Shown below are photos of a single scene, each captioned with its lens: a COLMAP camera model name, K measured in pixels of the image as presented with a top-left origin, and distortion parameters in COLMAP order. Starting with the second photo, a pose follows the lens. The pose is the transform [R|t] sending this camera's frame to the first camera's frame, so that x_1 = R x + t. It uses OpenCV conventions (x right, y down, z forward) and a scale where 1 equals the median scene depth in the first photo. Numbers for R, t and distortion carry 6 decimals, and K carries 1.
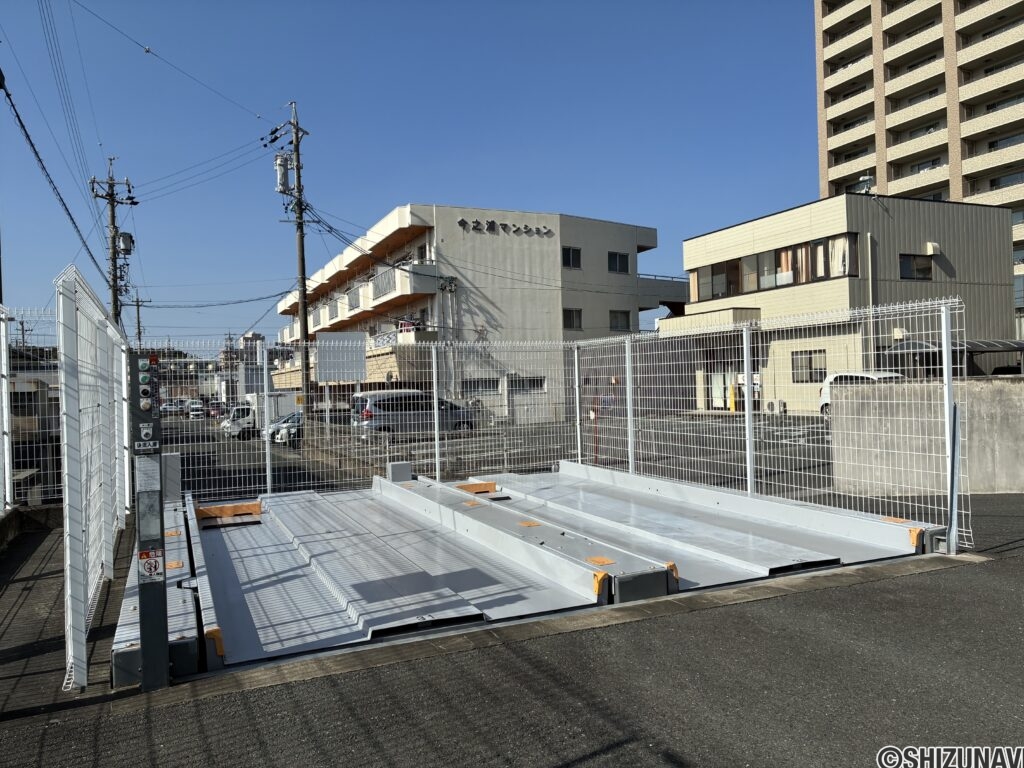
lens RADIAL K [[772.7, 0, 513.6], [0, 772.7, 384.0], [0, 0, 1]] dist [0.000154, -0.000860]
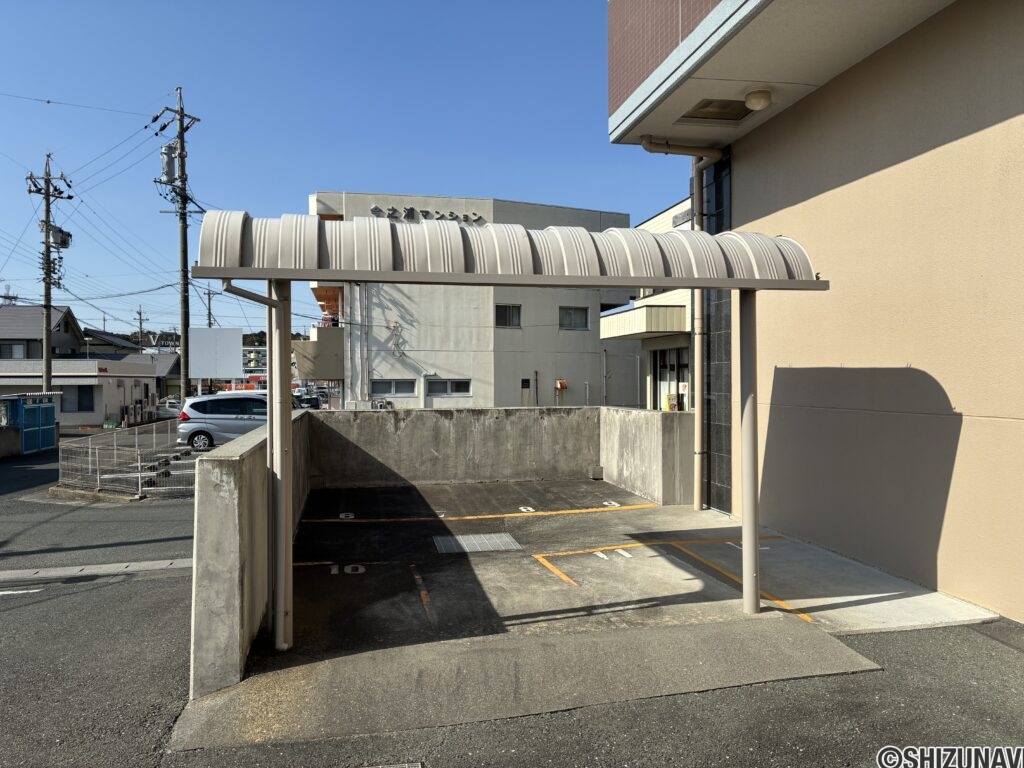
lens RADIAL K [[772.7, 0, 511.7], [0, 772.7, 381.8], [0, 0, 1]] dist [0.000154, -0.000860]
pose [[0.974364, 0.029751, -0.223002, 0.299505], [-0.028524, 0.999555, 0.008723, -0.015869], [0.223162, -0.002139, 0.974779, 0.131544]]
